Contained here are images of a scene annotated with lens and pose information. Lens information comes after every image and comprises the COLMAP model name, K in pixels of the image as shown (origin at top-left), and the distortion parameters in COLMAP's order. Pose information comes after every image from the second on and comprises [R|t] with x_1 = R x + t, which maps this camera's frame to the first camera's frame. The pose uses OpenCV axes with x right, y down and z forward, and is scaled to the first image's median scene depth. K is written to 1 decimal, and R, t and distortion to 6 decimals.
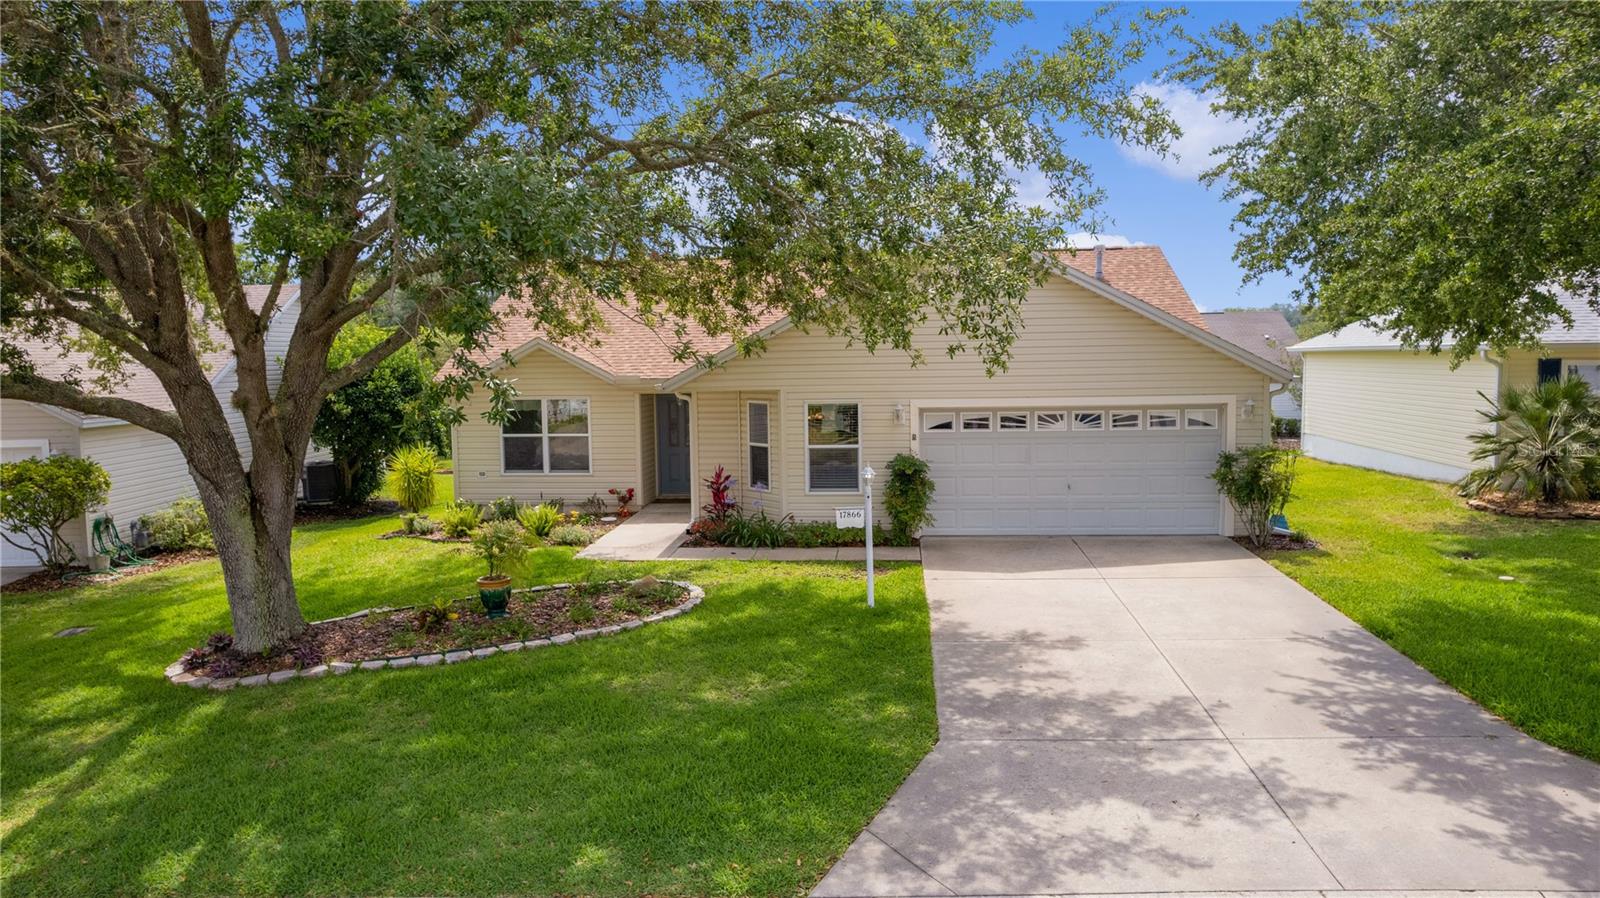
lens RADIAL K [[1003.1, 0, 800.0], [0, 1003.1, 449.0], [0, 0, 1]] dist [-0.089156, 0.073991]
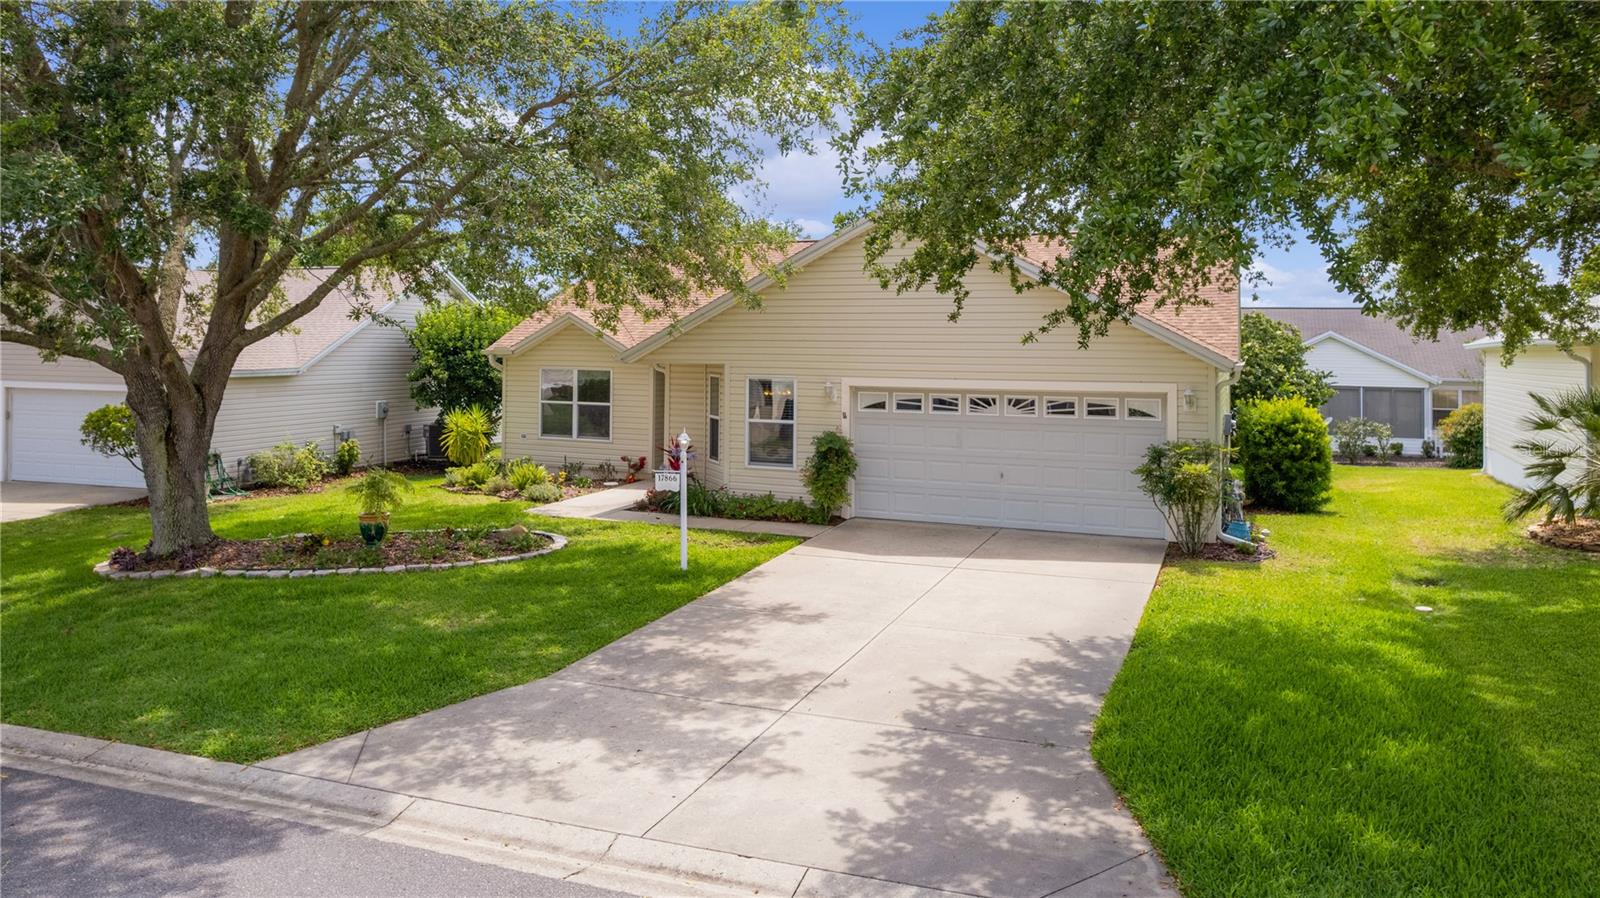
lens RADIAL K [[1039.3, 0, 799.1], [0, 1039.3, 404.4], [0, 0, 1]] dist [-0.048608, -0.000178]
pose [[0.956589, 0.042970, -0.288255, 0.738859], [-0.054296, 0.998031, -0.031407, 0.023748], [0.286338, 0.045695, 0.957038, 0.010947]]
